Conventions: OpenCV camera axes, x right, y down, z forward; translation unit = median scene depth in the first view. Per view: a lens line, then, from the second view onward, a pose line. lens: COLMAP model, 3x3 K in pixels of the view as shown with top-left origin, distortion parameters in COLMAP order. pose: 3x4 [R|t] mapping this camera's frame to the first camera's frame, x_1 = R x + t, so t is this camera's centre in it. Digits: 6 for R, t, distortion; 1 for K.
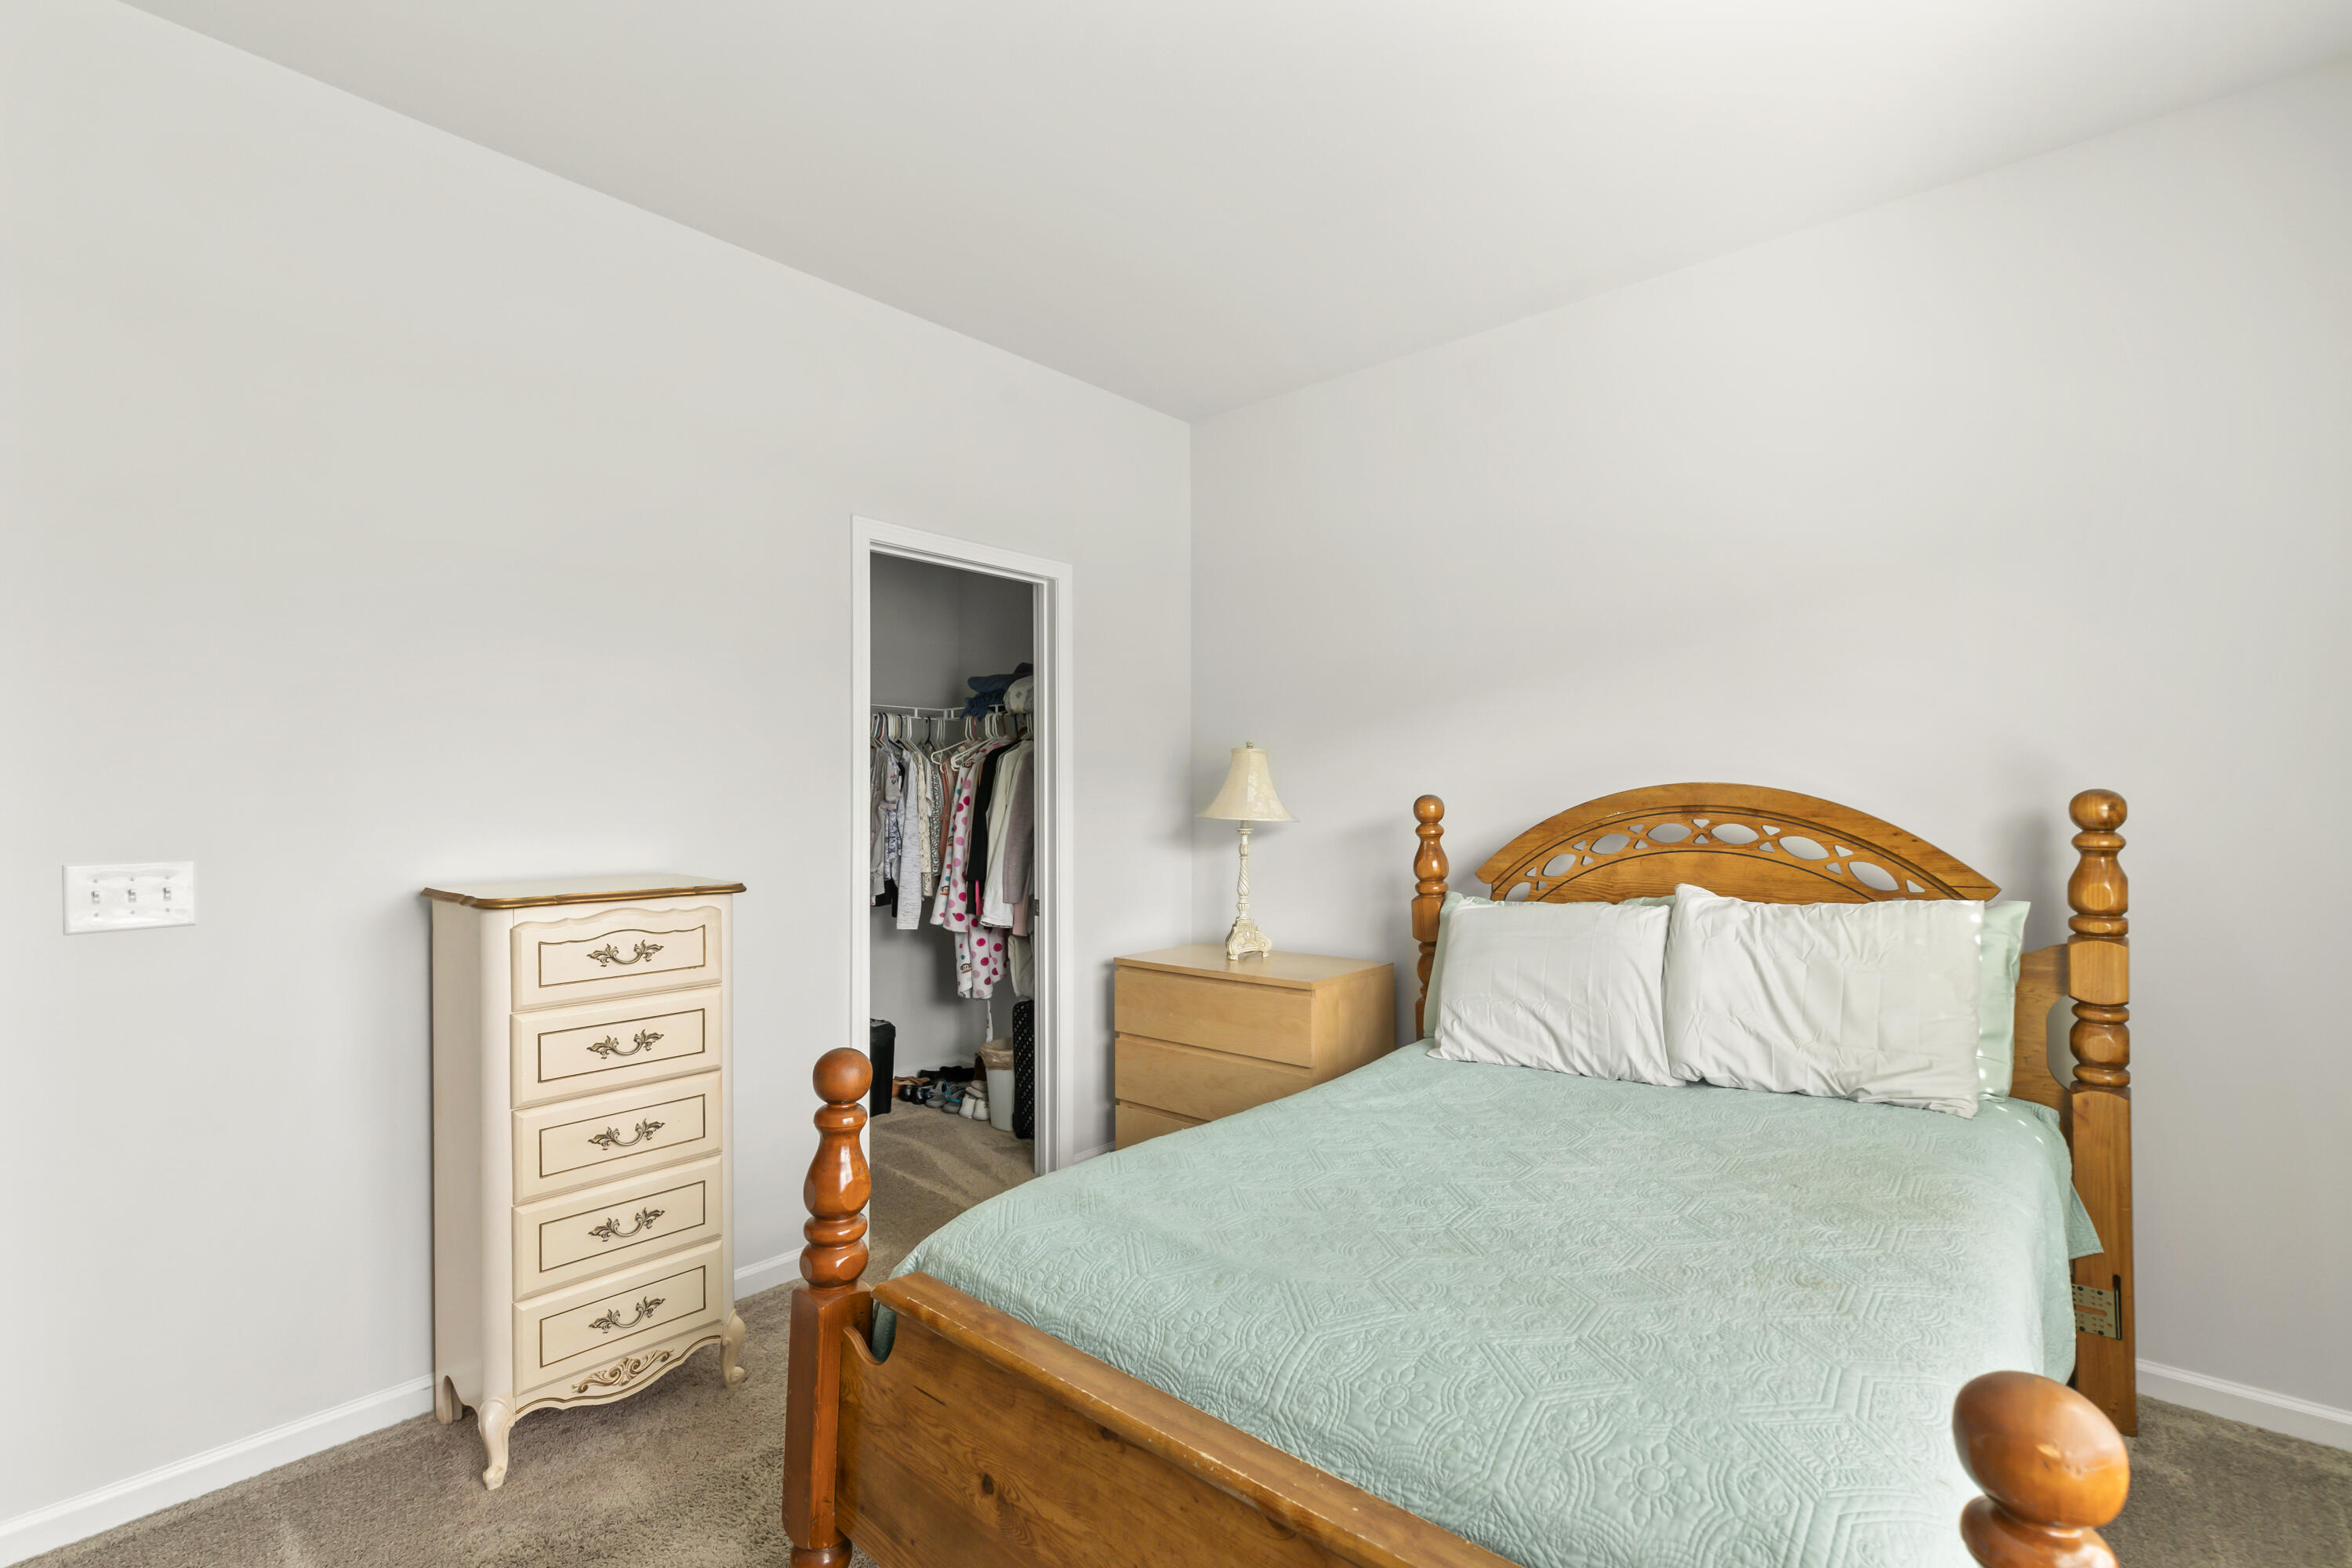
lens RADIAL K [[1061.4, 0, 1186.3], [0, 1061.4, 789.2], [0, 0, 1]] dist [0.003713, 0.000068]
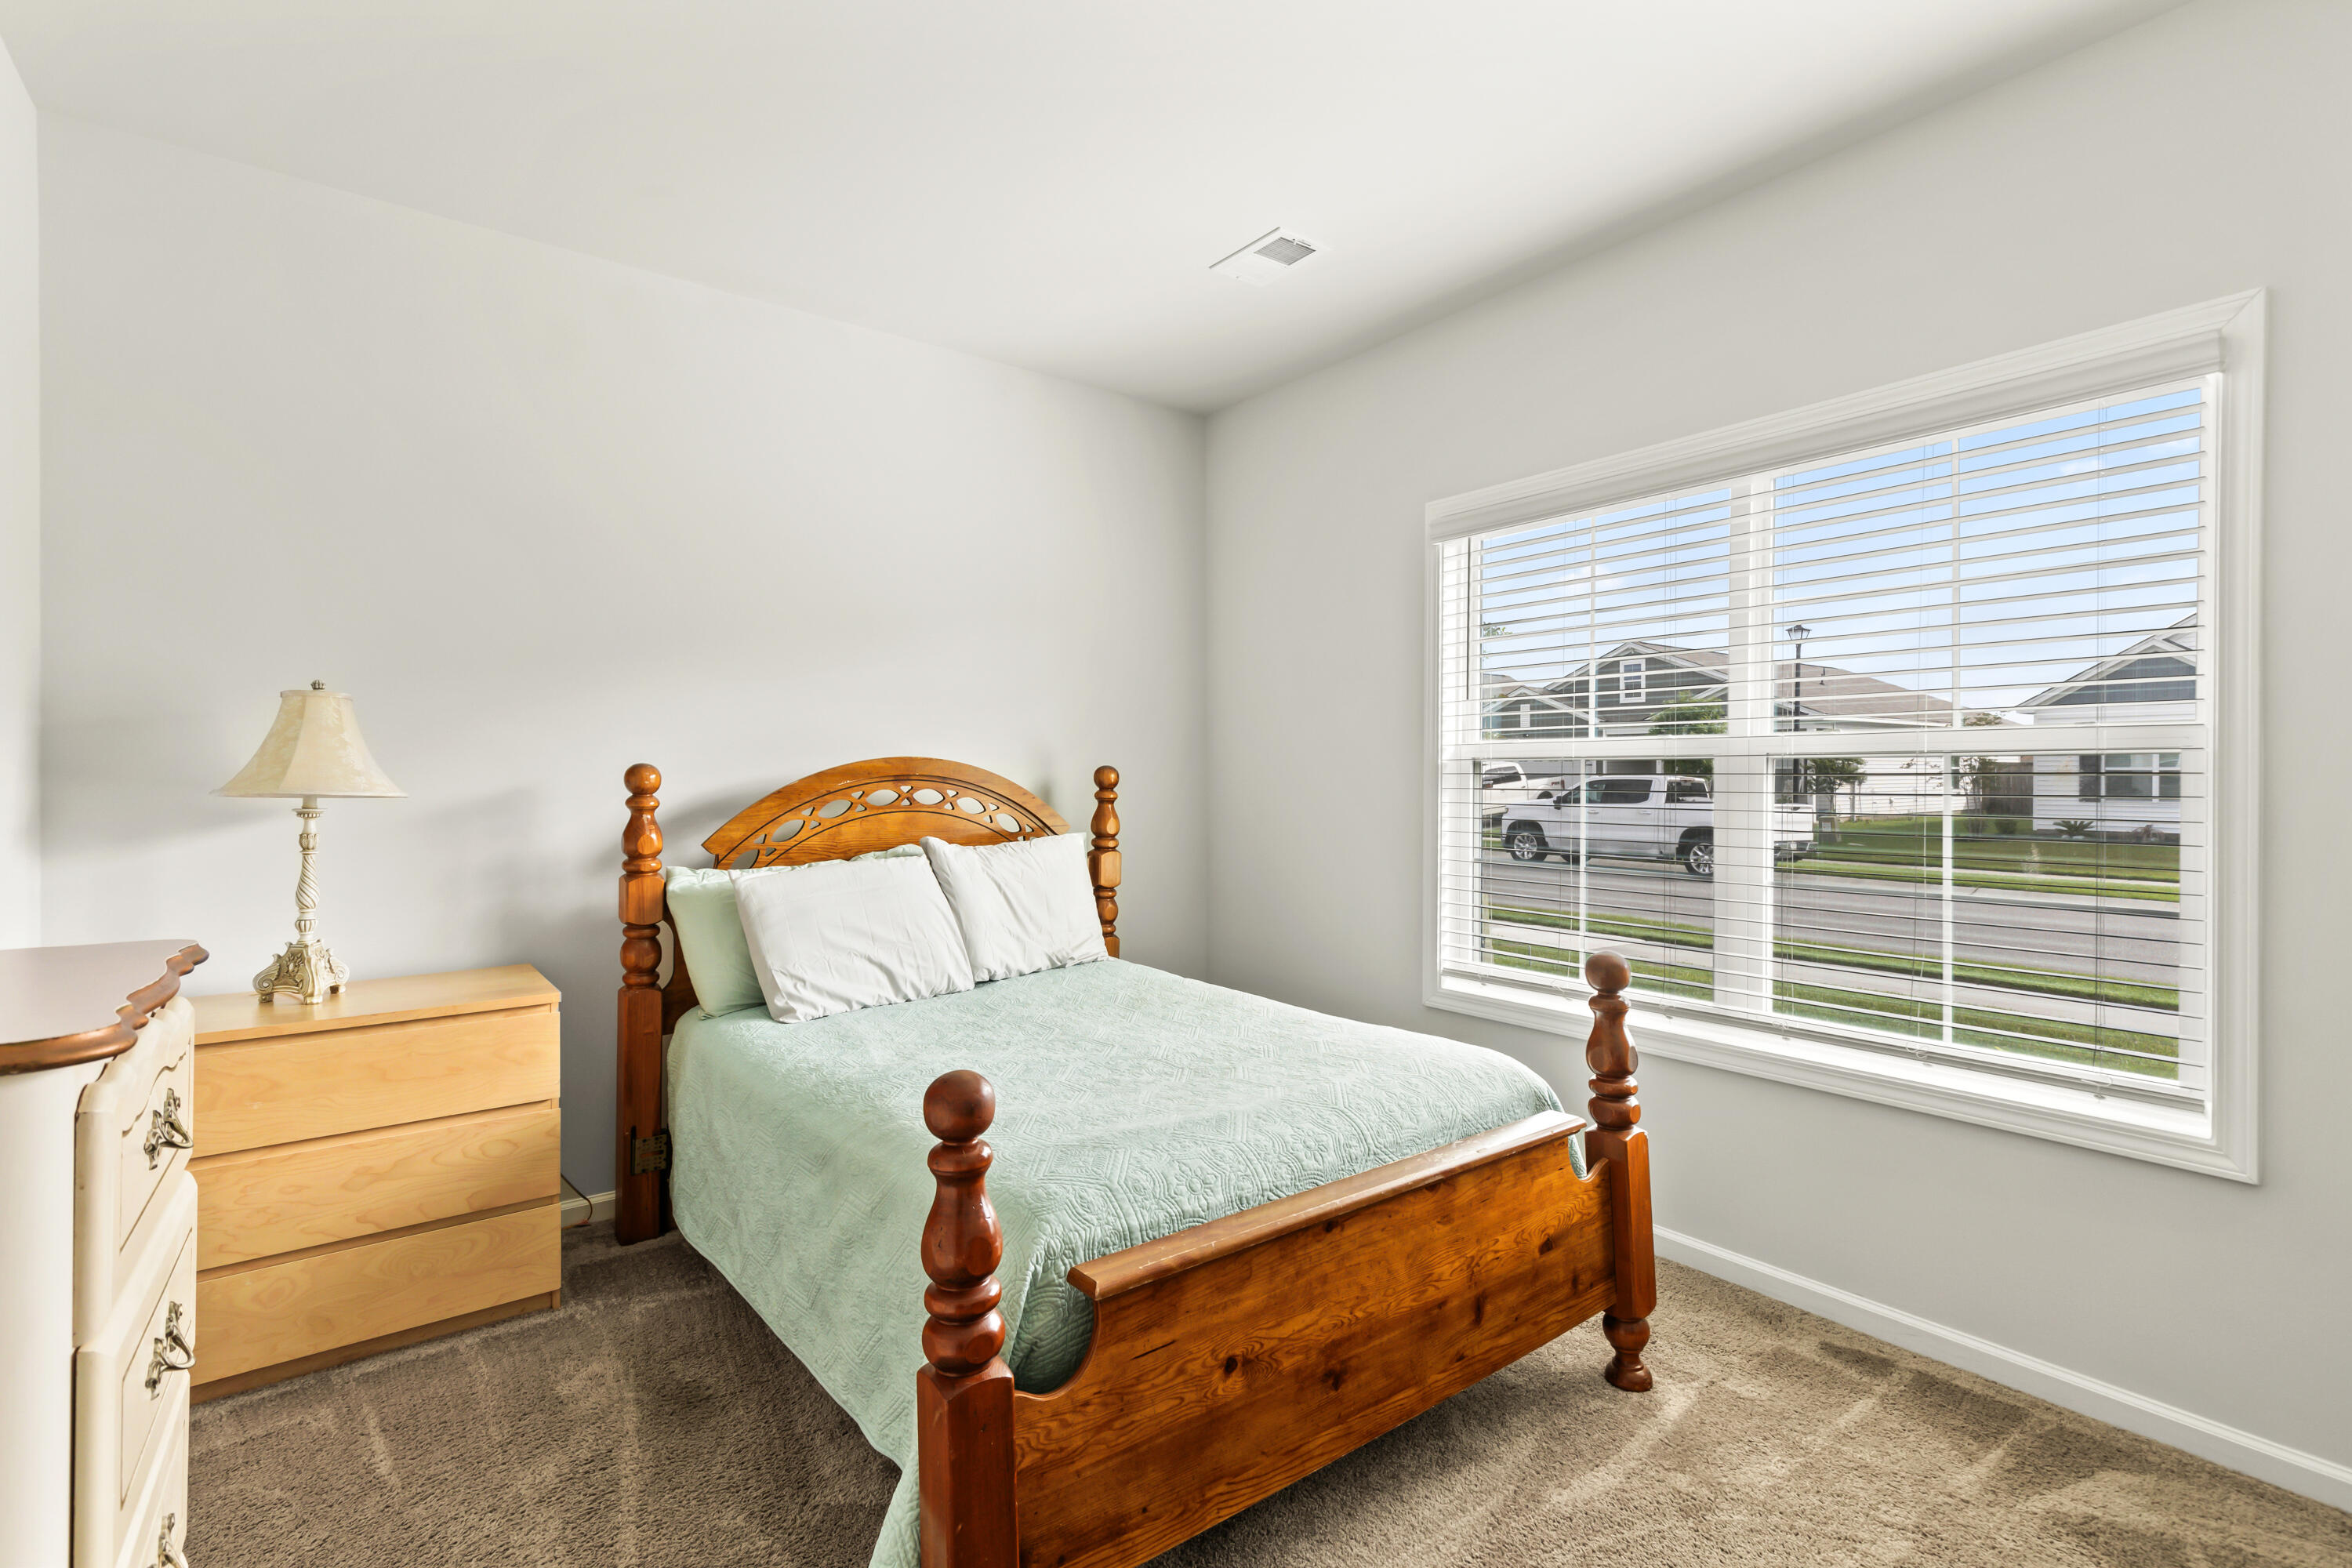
lens RADIAL K [[1070.7, 0, 1182.7], [0, 1070.7, 757.7], [0, 0, 1]] dist [0.006959, -0.000021]
pose [[0.199222, 0.016056, 0.979823, -0.718600], [-0.013967, 0.999811, -0.013543, 0.007751], [-0.979855, -0.010987, 0.199409, 0.442091]]
